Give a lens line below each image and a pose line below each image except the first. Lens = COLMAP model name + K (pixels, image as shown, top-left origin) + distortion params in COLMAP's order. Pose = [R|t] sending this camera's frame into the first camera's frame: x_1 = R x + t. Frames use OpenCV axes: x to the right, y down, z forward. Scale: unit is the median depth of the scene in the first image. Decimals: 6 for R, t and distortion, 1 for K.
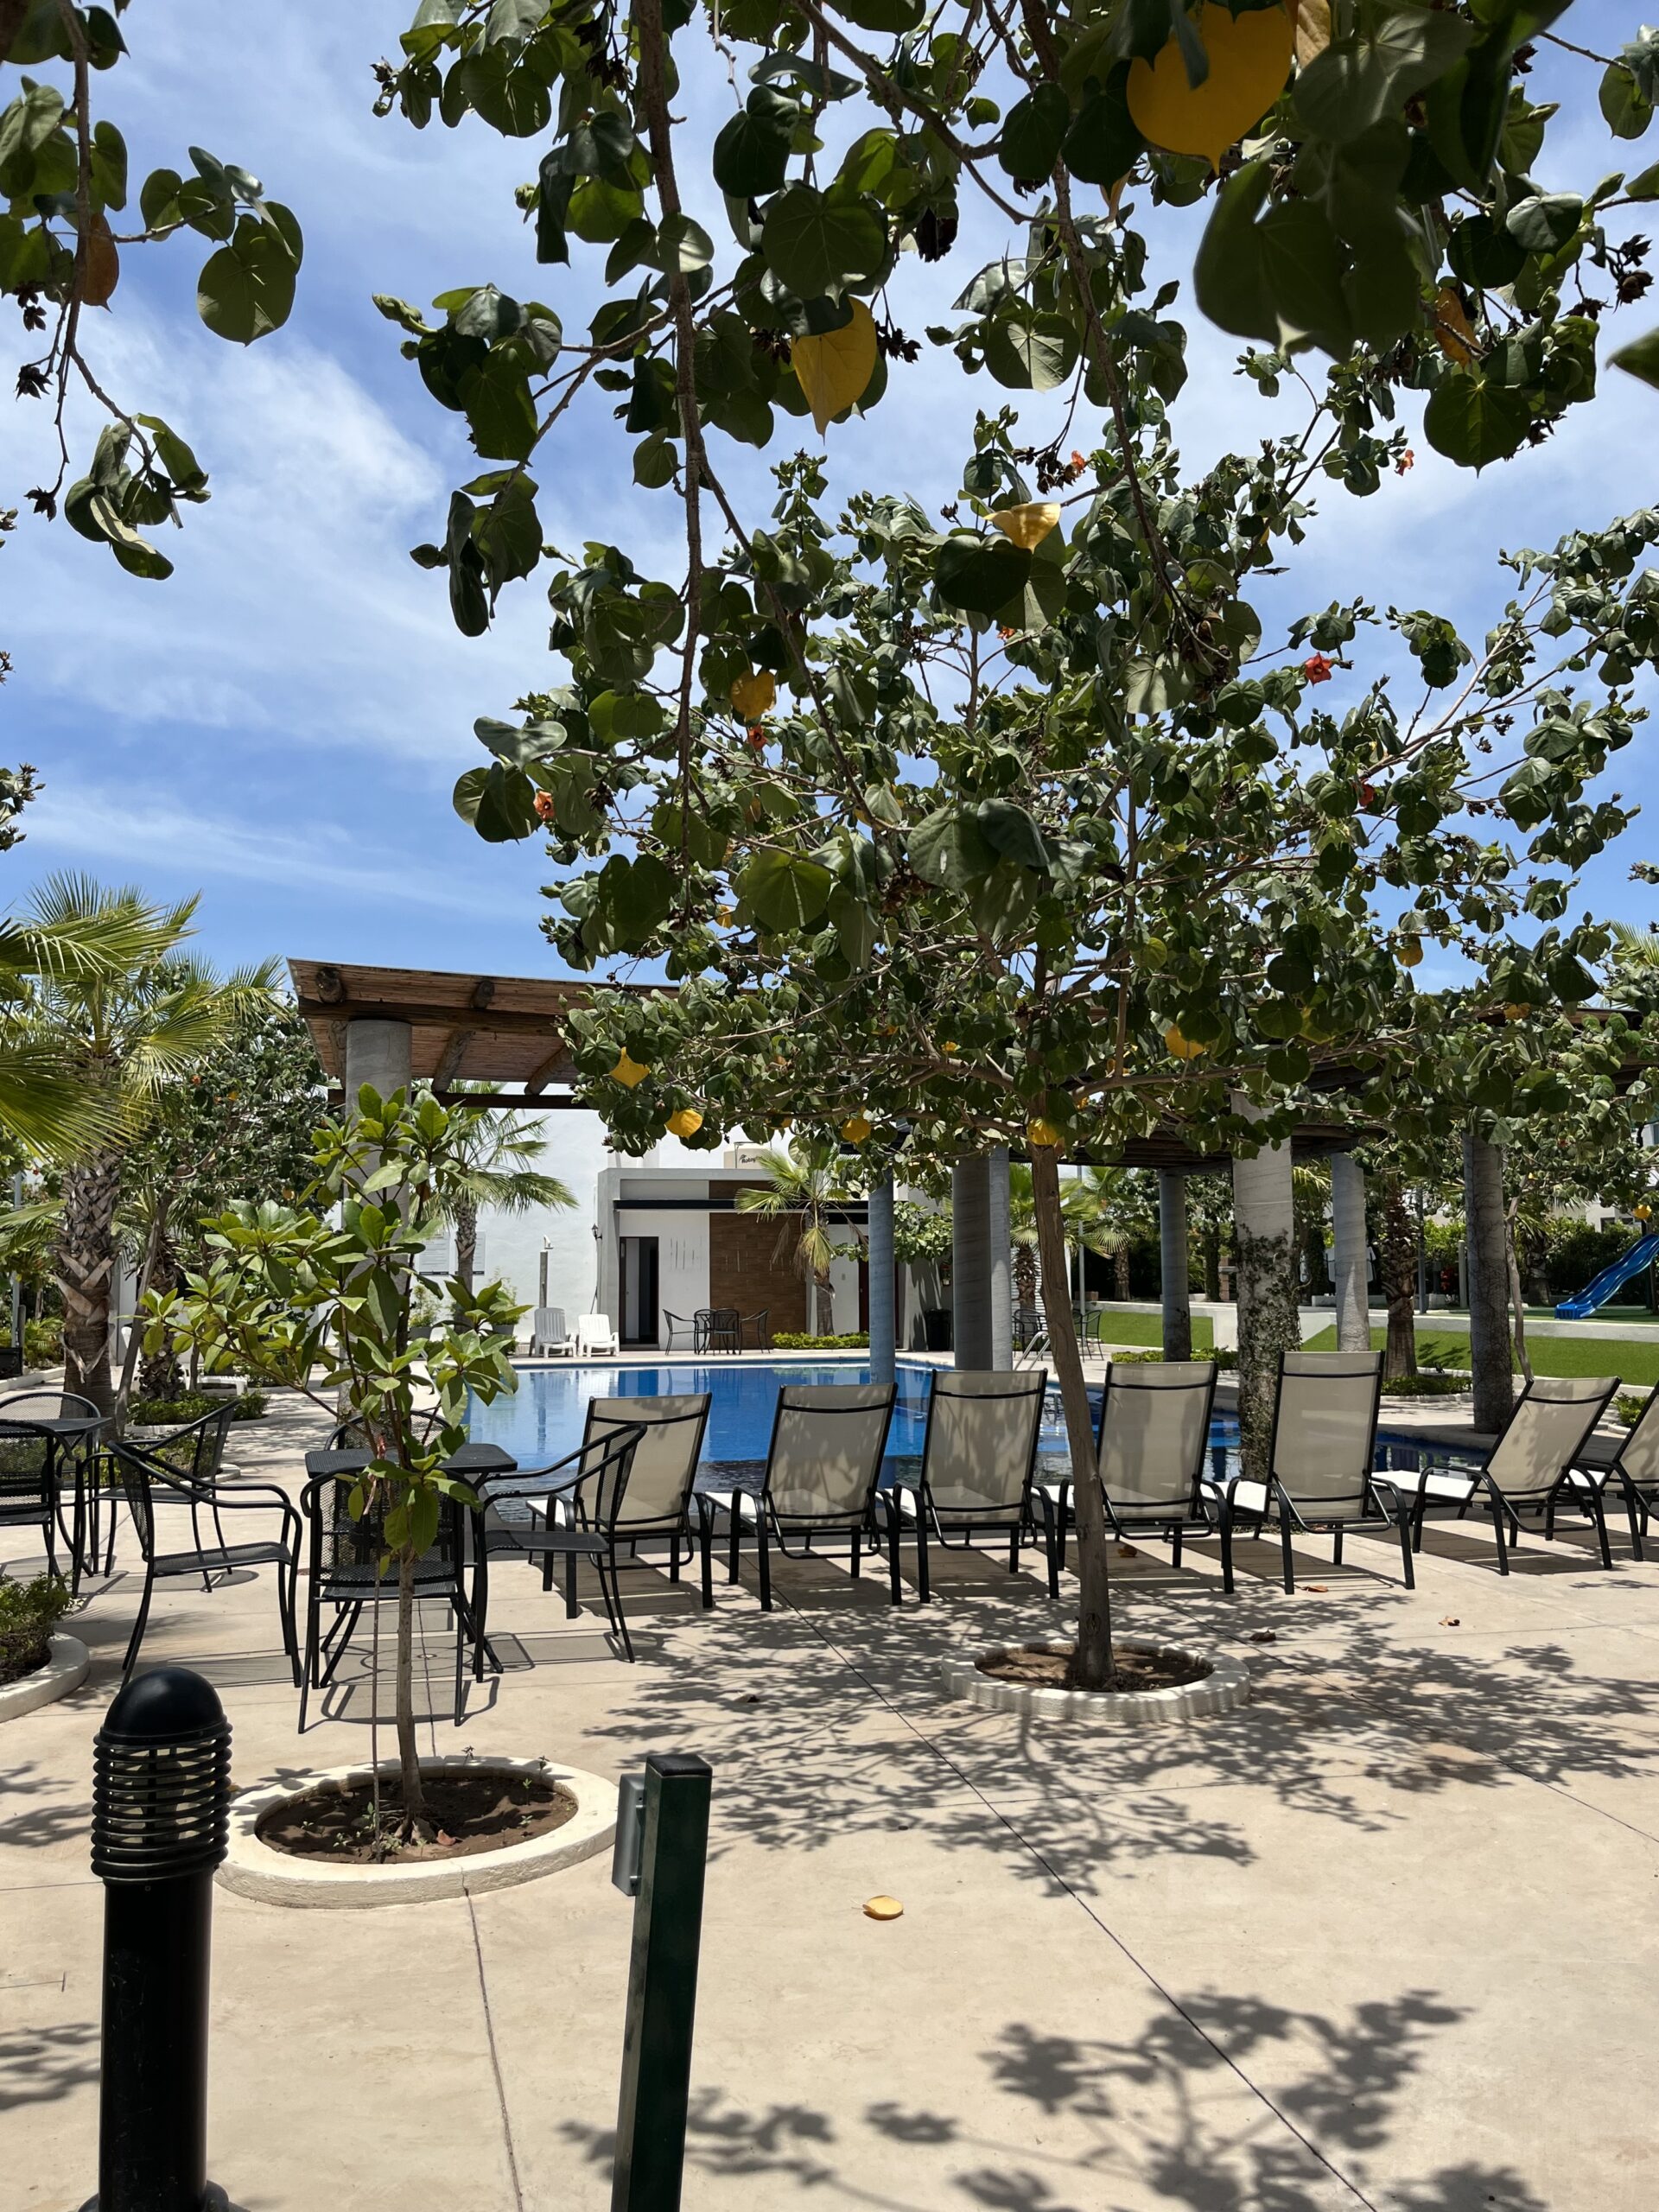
lens RADIAL K [[1759.9, 0, 828.1], [0, 1759.9, 1105.7], [0, 0, 1]] dist [-0.035803, -0.000661]
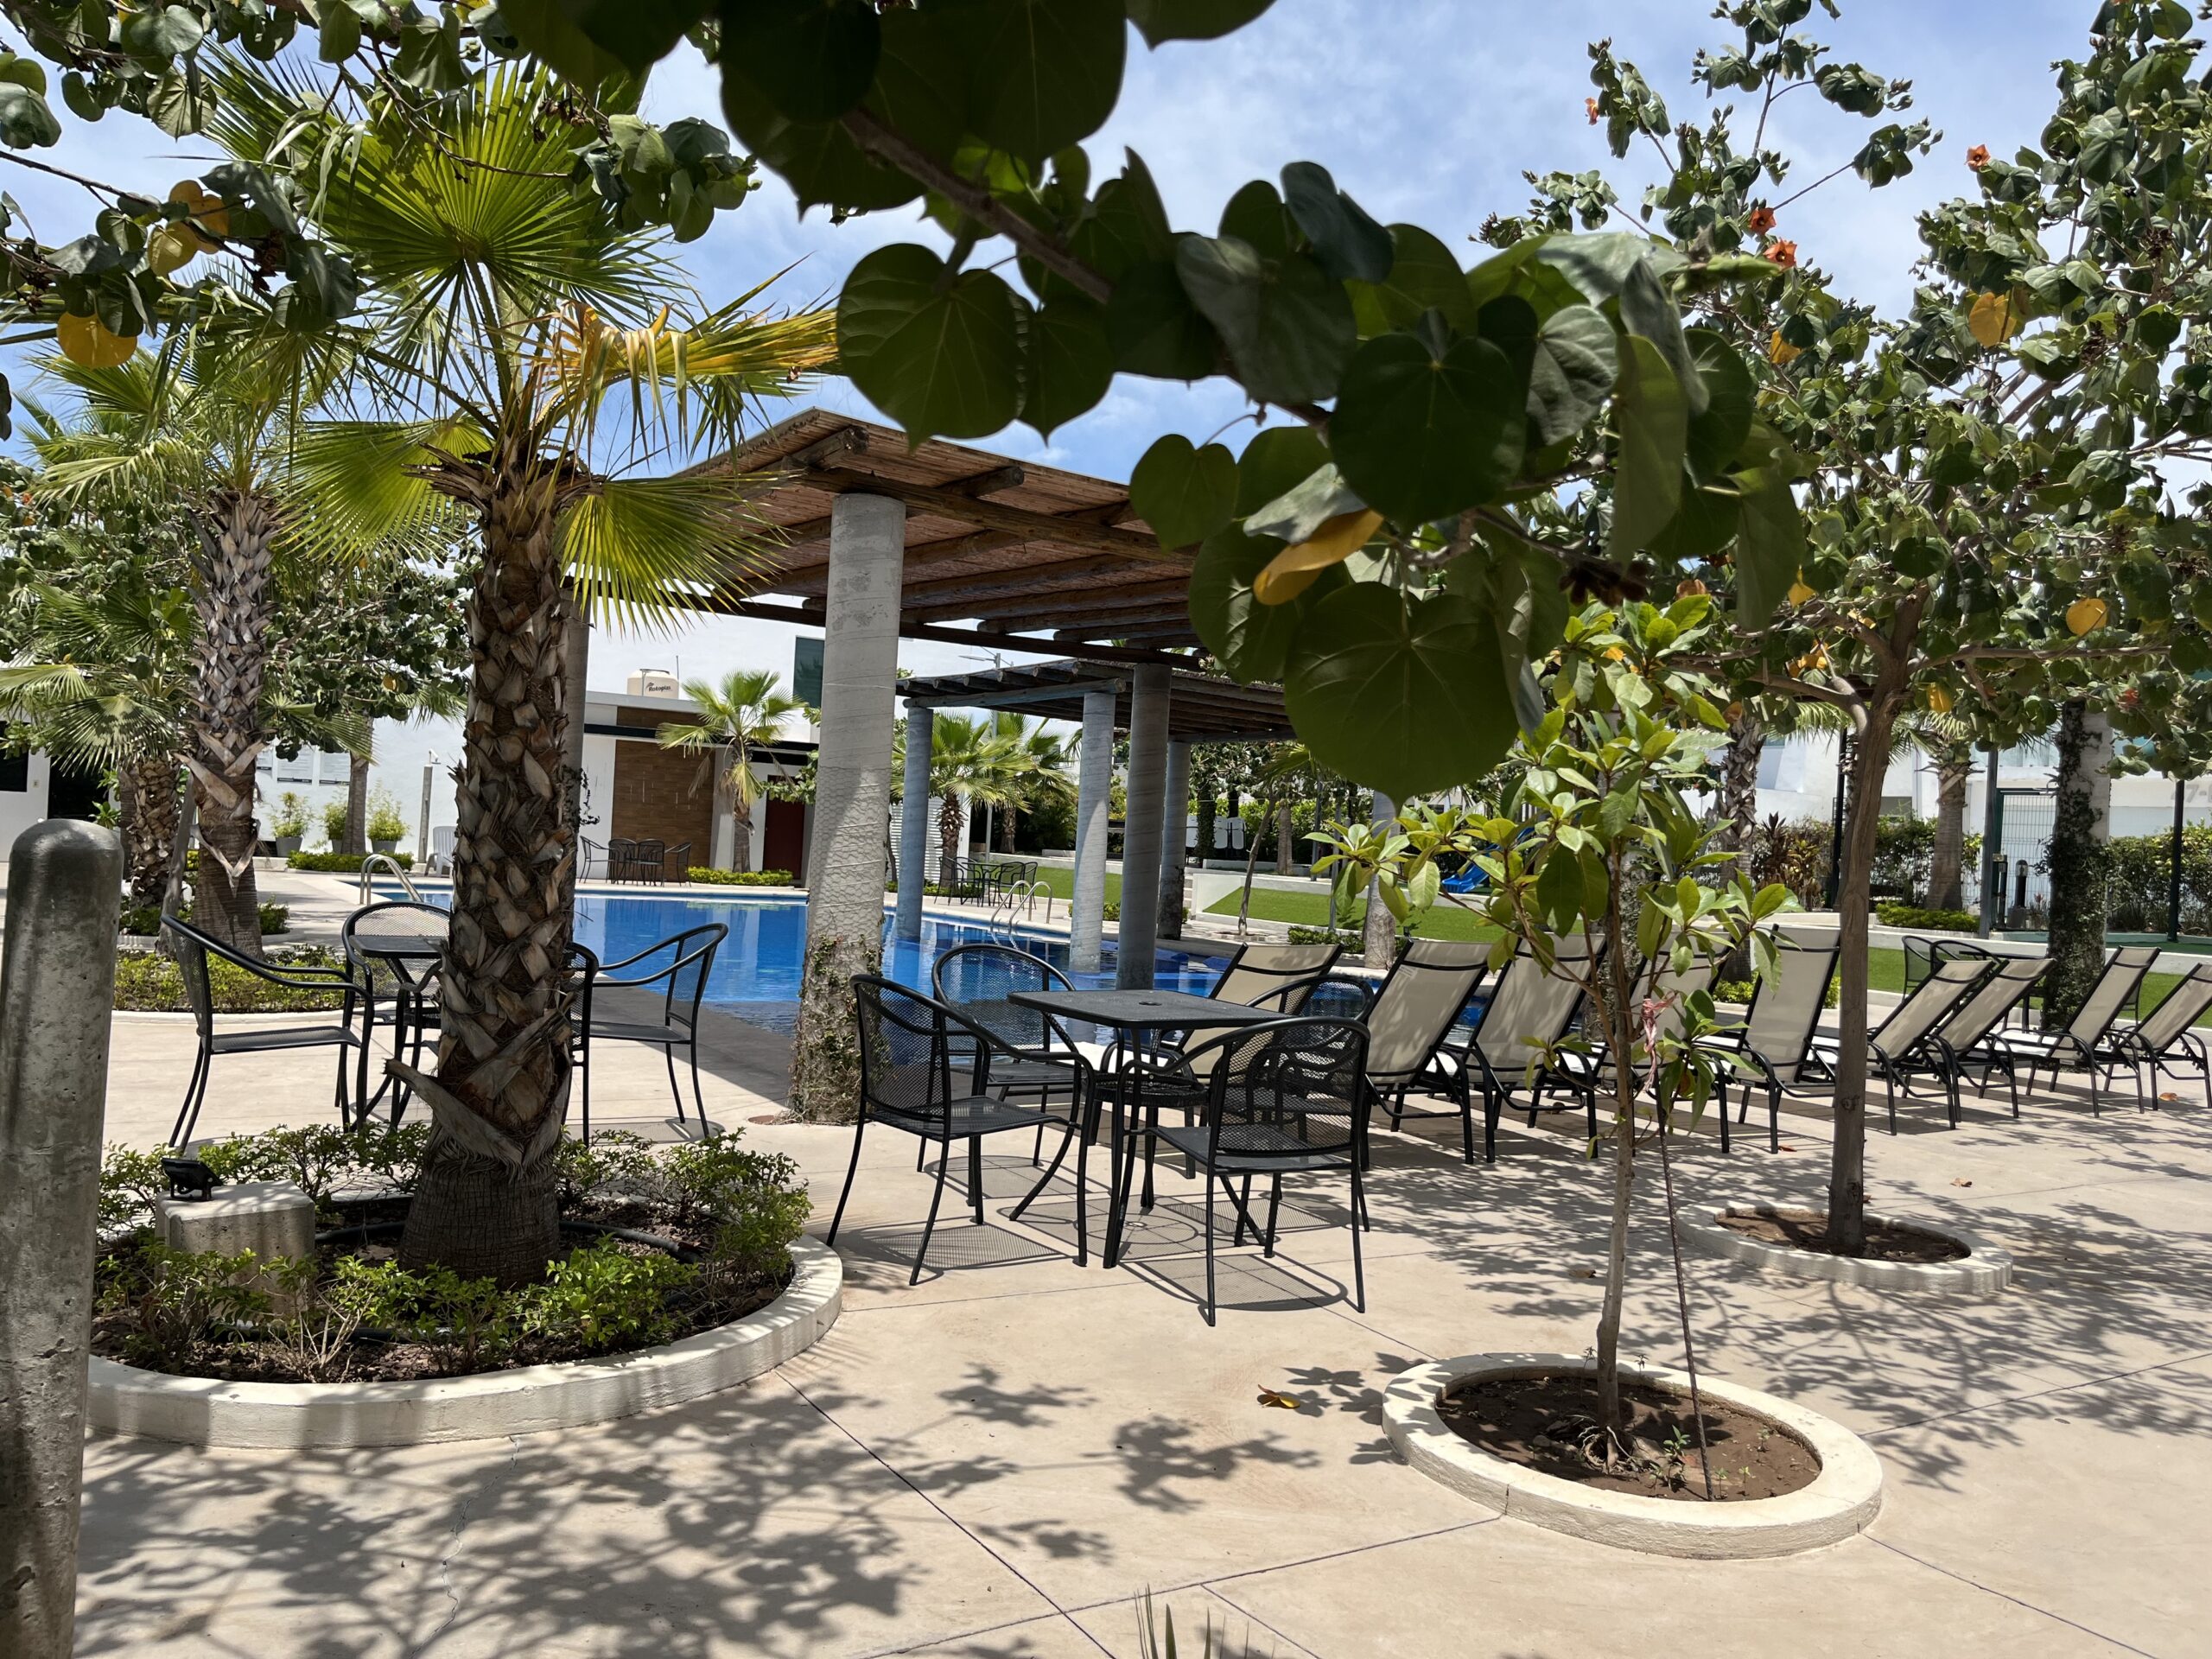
lens RADIAL K [[1663.1, 0, 1107.0], [0, 1663.1, 832.1], [0, 0, 1]] dist [-0.010047, -0.006033]
pose [[0.947487, 0.064167, 0.313290, -0.676222], [-0.094837, 0.991973, 0.083643, 0.063465], [-0.305408, -0.108962, 0.945967, 0.304446]]
